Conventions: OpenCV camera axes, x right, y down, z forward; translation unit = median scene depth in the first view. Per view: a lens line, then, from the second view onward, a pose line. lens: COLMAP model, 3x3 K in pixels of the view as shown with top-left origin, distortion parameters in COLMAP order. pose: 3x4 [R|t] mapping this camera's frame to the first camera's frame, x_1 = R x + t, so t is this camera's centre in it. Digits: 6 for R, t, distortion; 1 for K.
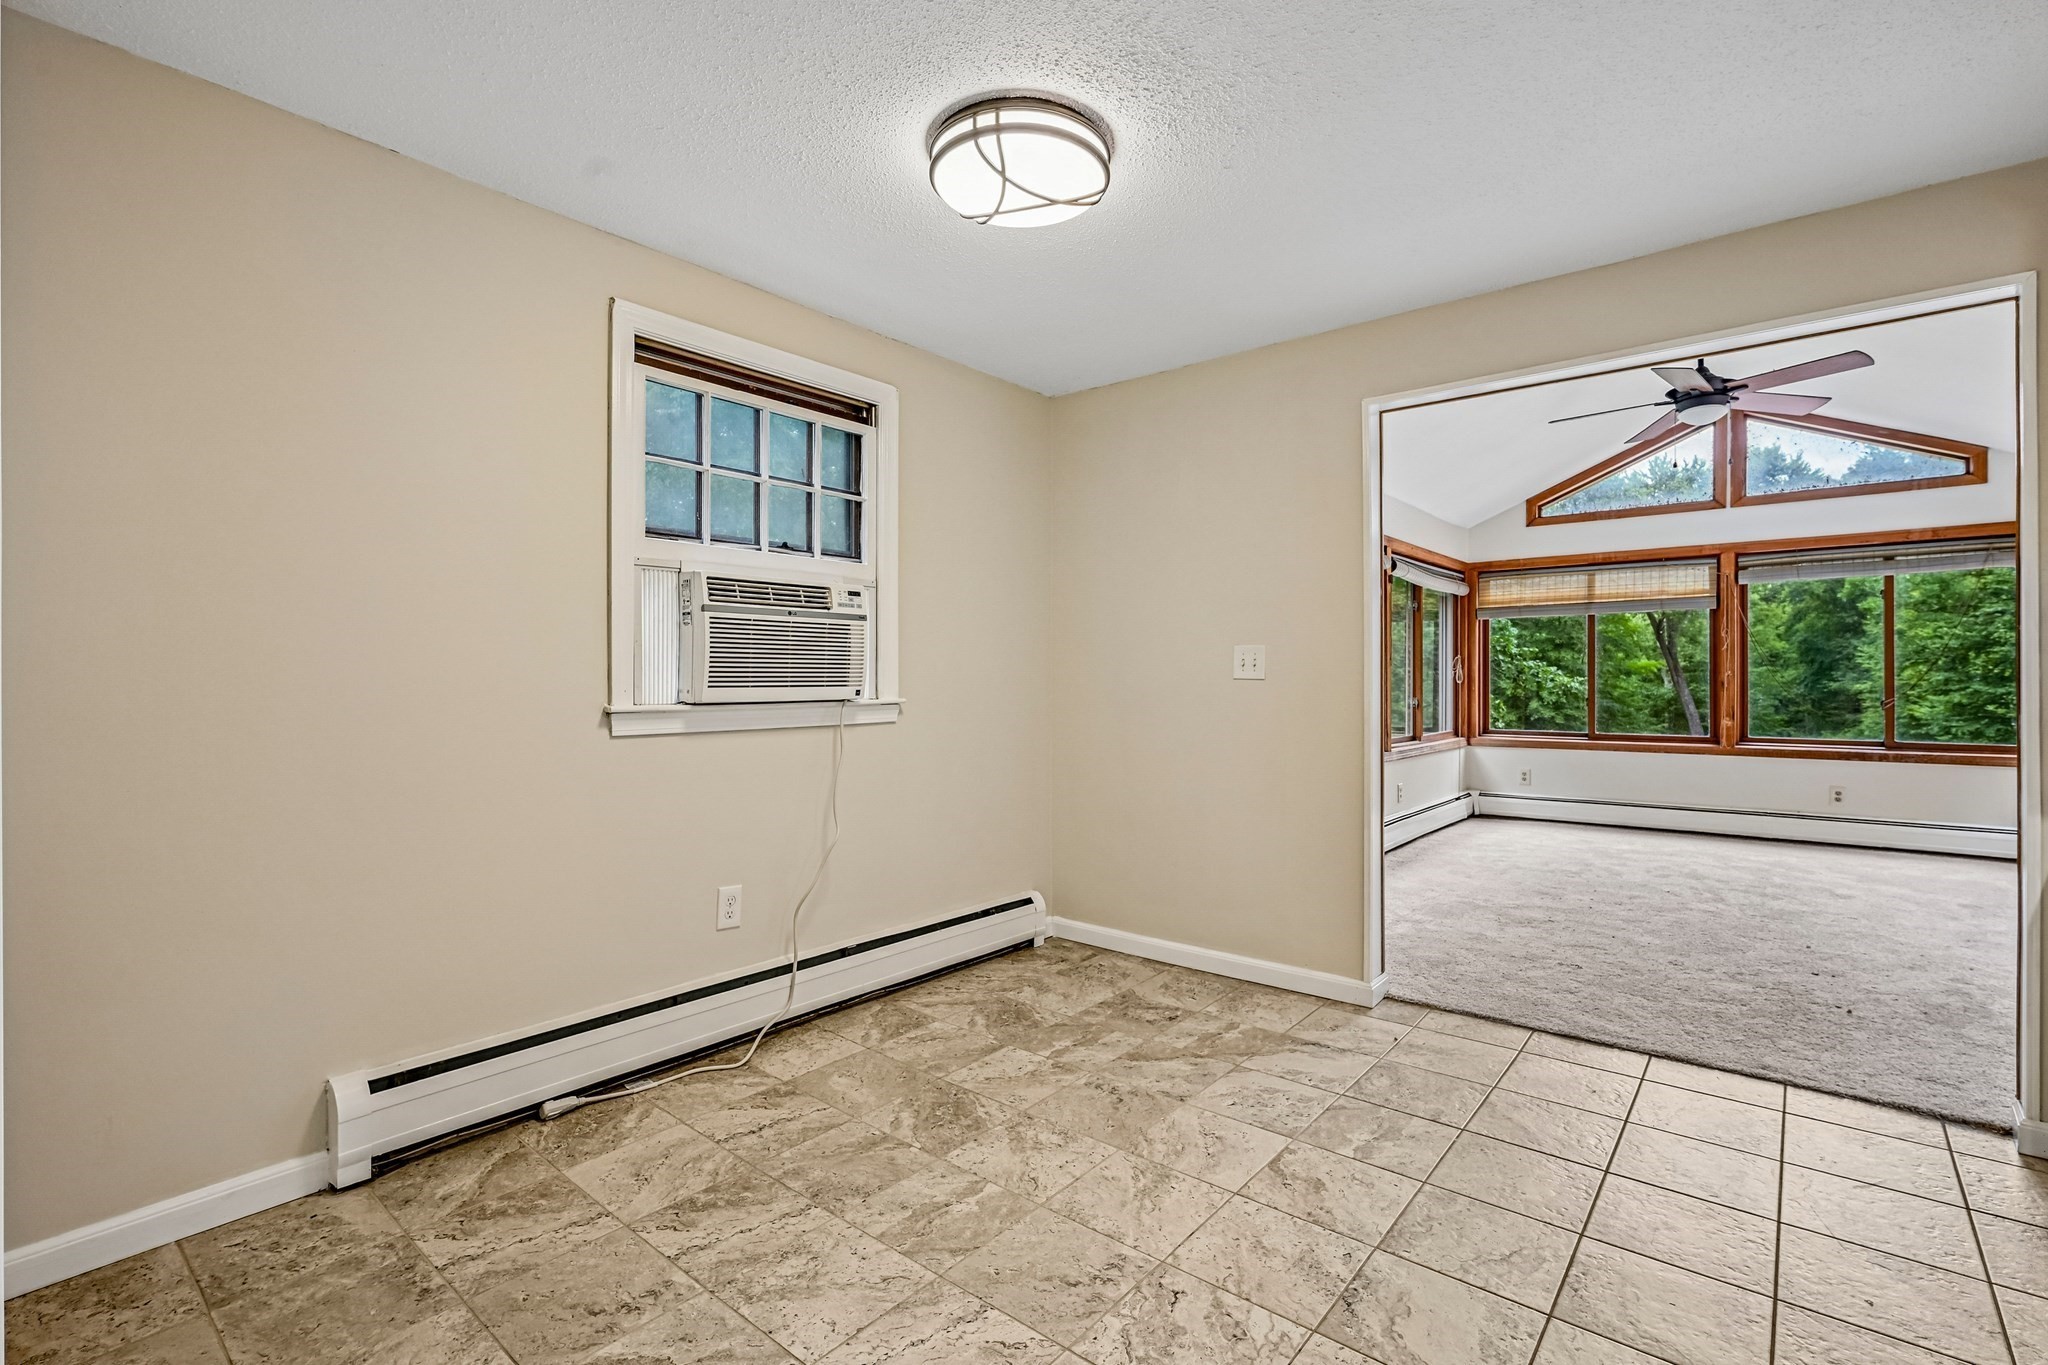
lens RADIAL K [[936.2, 0, 1024.0], [0, 936.2, 682.5], [0, 0, 1]] dist [-0.001411, 0.000786]
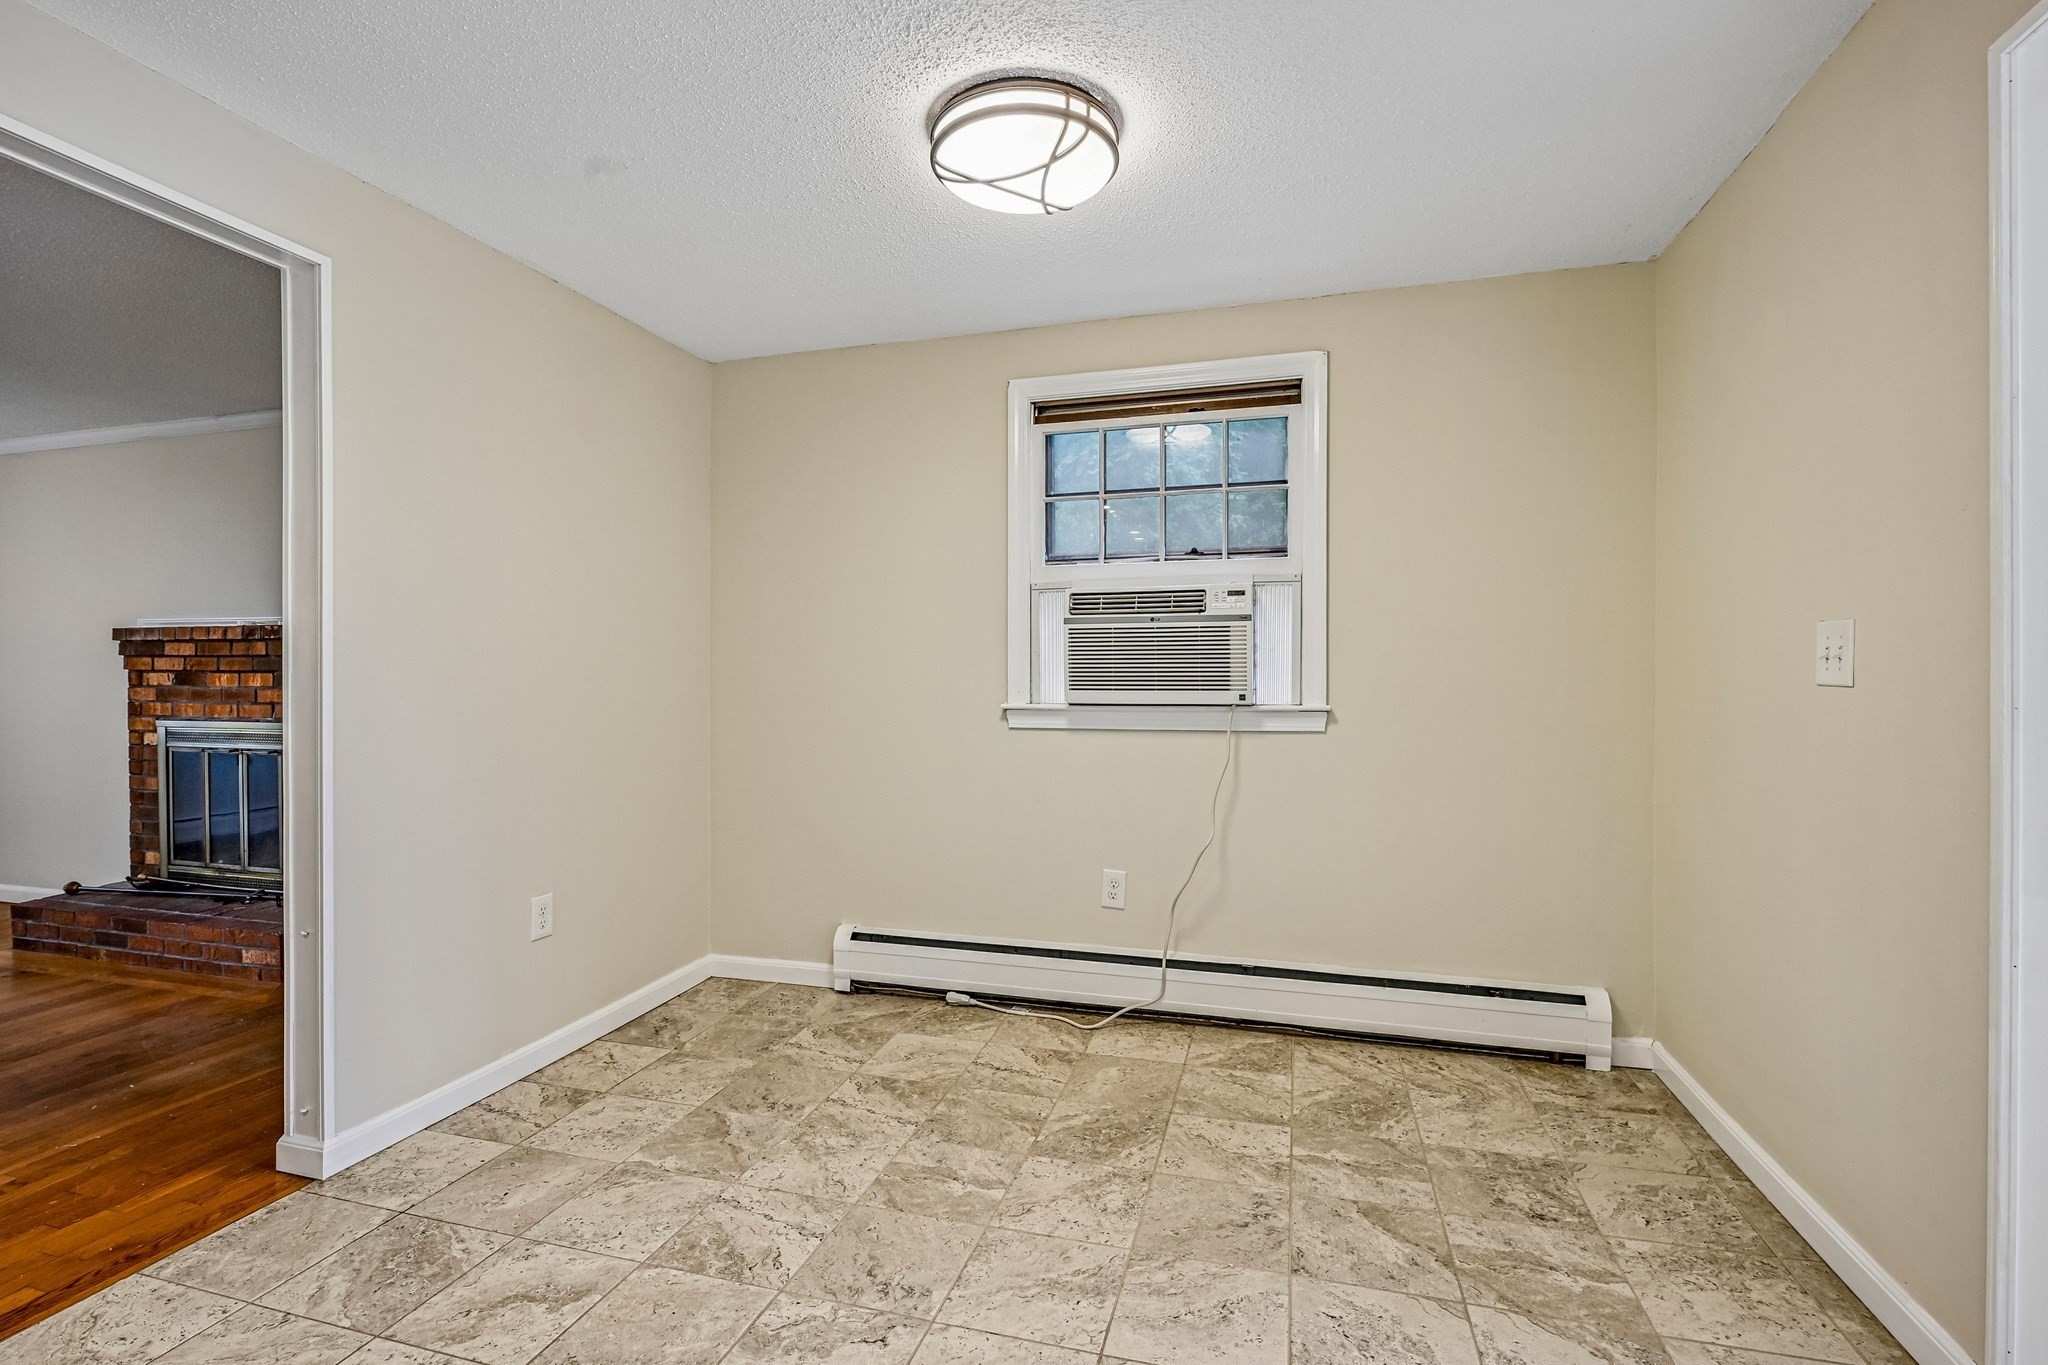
lens RADIAL K [[936.2, 0, 1024.0], [0, 936.2, 682.5], [0, 0, 1]] dist [-0.001411, 0.000786]
pose [[0.395770, 0.001723, -0.918348, 0.684824], [-0.003667, 0.999993, 0.000295, -0.004071], [0.918342, 0.003251, 0.395774, 0.481694]]
